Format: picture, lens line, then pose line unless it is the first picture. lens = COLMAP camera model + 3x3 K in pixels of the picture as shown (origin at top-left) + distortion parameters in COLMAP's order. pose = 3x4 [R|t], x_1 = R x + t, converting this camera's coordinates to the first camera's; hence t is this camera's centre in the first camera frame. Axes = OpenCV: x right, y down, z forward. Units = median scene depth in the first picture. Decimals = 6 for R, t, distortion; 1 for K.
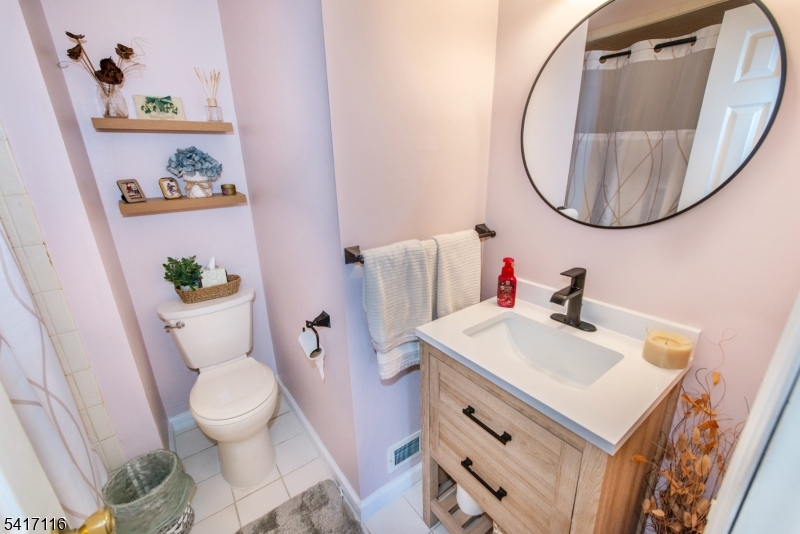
lens RADIAL K [[330.6, 0, 394.9], [0, 330.6, 267.2], [0, 0, 1]] dist [0.000621, -0.000701]
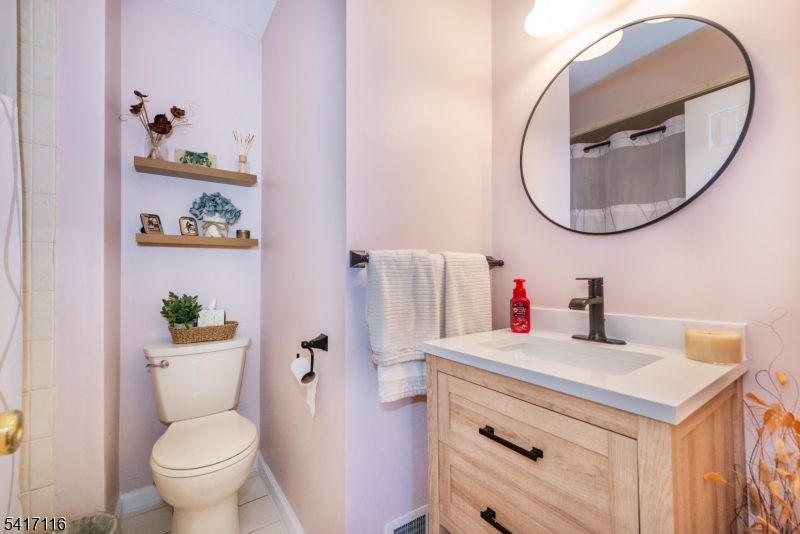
lens RADIAL K [[330.6, 0, 394.9], [0, 330.6, 267.2], [0, 0, 1]] dist [0.000621, -0.000701]
pose [[0.999419, 0.025056, -0.023126, 0.004002], [-0.031197, 0.945688, -0.323576, 0.241595], [0.013763, 0.324109, 0.945920, 0.068507]]
